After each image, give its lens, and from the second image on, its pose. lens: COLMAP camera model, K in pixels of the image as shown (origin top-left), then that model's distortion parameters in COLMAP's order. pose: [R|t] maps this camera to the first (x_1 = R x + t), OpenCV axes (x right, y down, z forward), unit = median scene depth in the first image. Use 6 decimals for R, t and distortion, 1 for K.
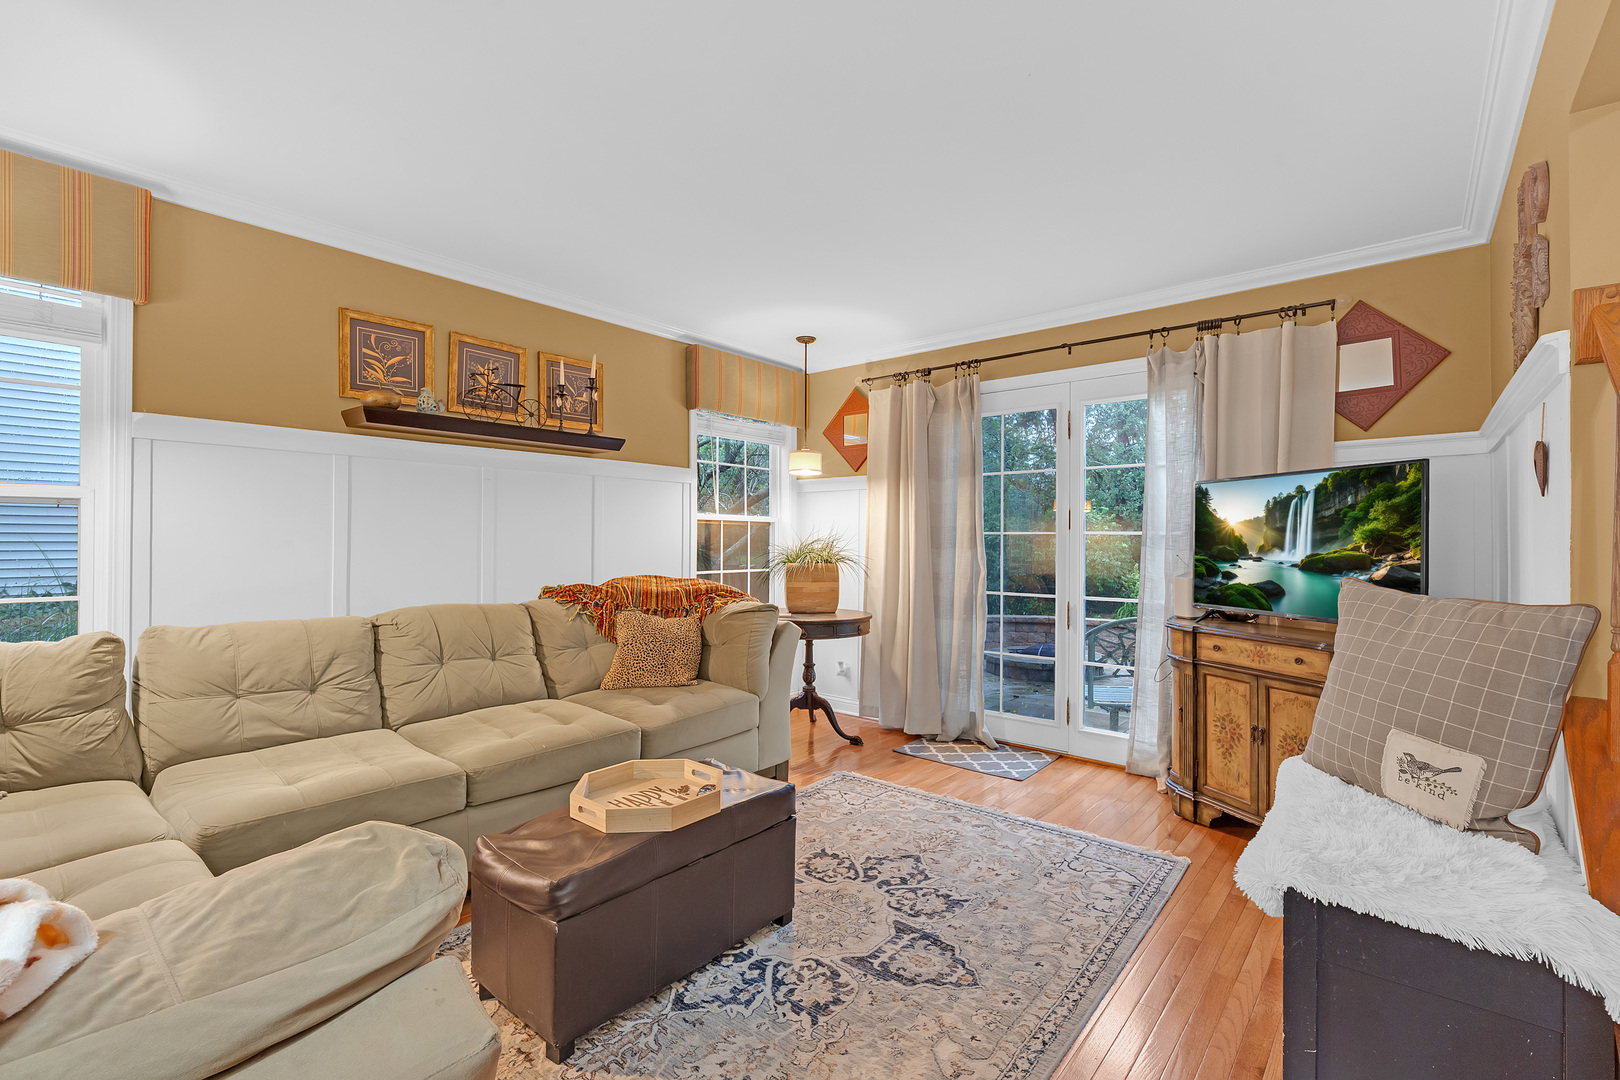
lens RADIAL K [[713.4, 0, 812.2], [0, 713.4, 533.1], [0, 0, 1]] dist [-0.000519, -0.000321]
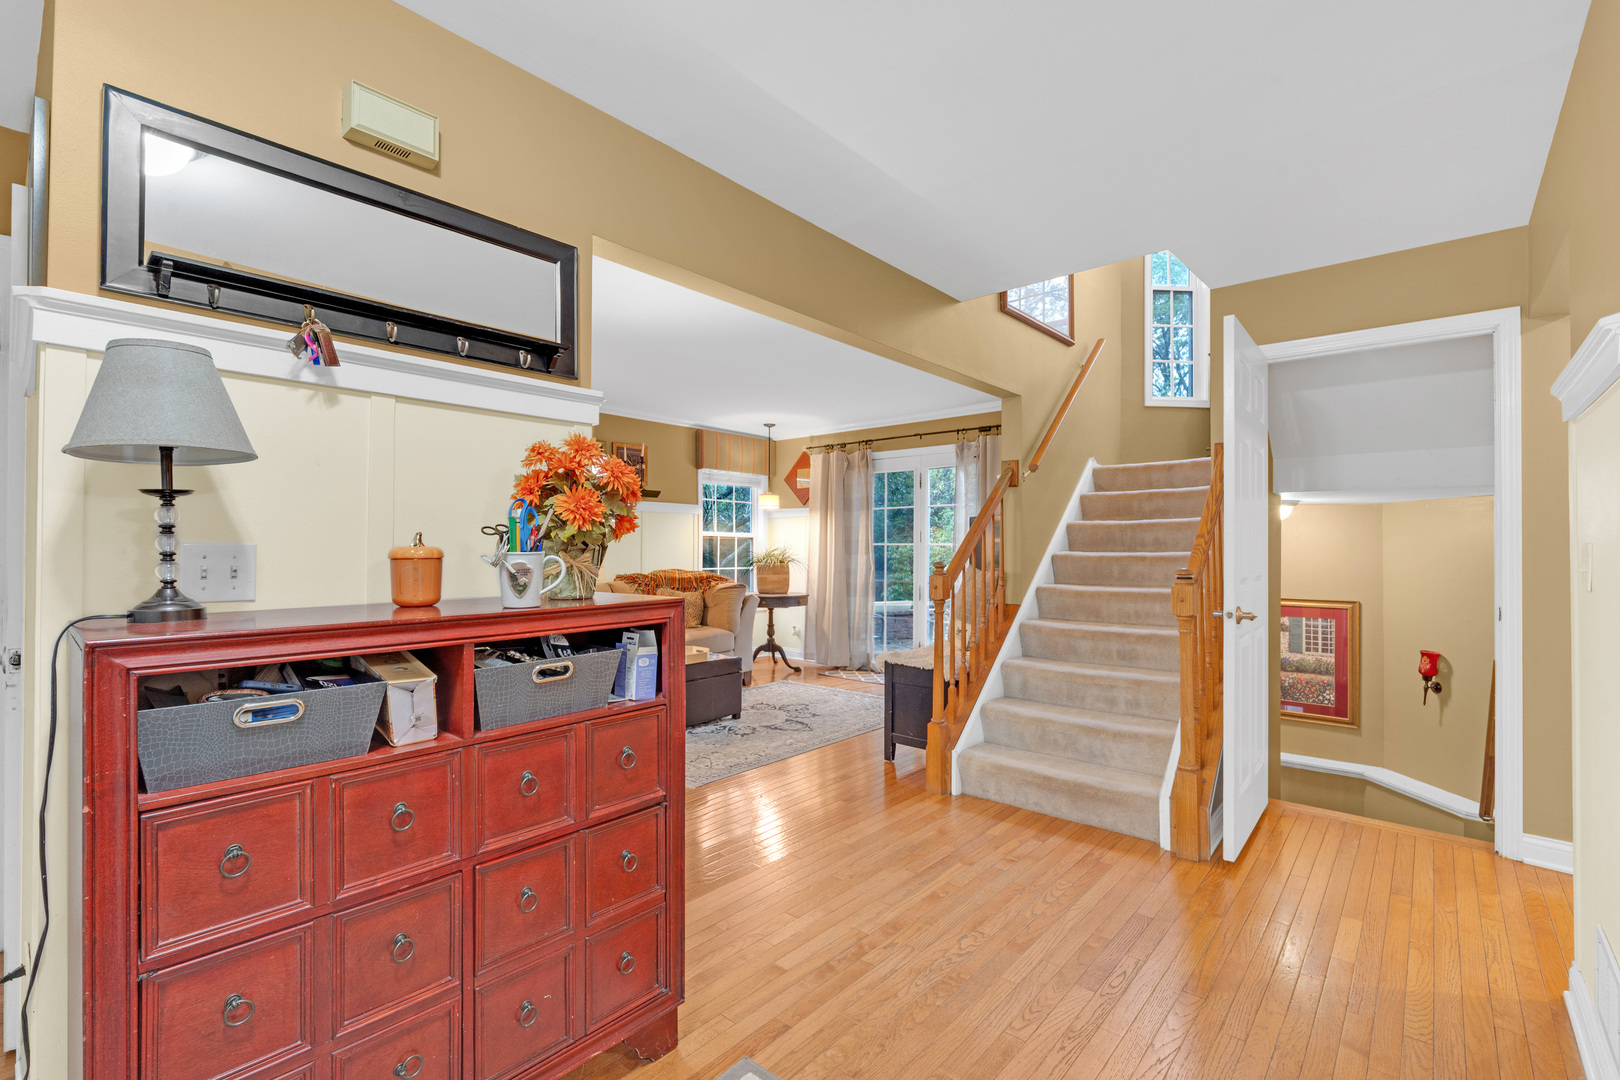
lens RADIAL K [[728.0, 0, 801.4], [0, 728.0, 541.3], [0, 0, 1]] dist [-0.002657, -0.000491]
pose [[0.999263, -0.000310, -0.038384, 0.149757], [0.000298, 1.000000, -0.000322, -0.007596], [0.038384, 0.000311, 0.999263, -0.764395]]
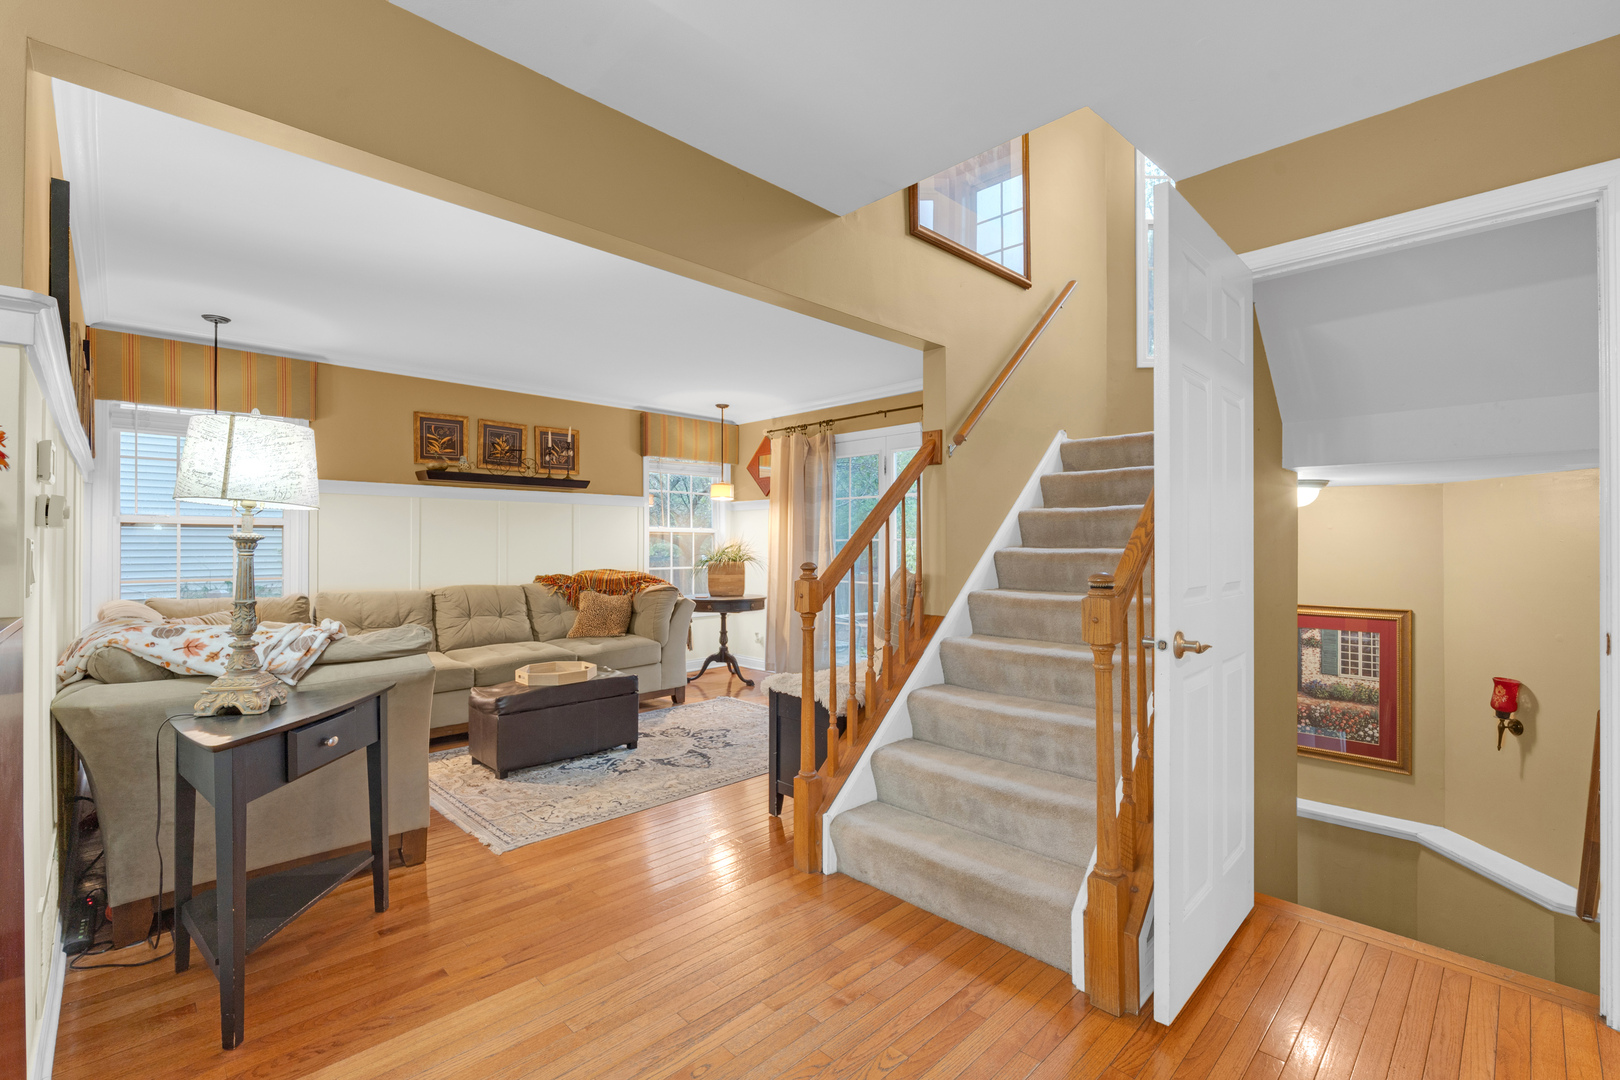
lens RADIAL K [[724.2, 0, 810.0], [0, 724.2, 540.0], [0, 0, 1]] dist [-0.005121, 0.000324]
pose [[0.994349, -0.005073, -0.106042, 0.376551], [0.005310, 0.999984, 0.001951, -0.004001], [0.106030, -0.002503, 0.994360, -0.506753]]
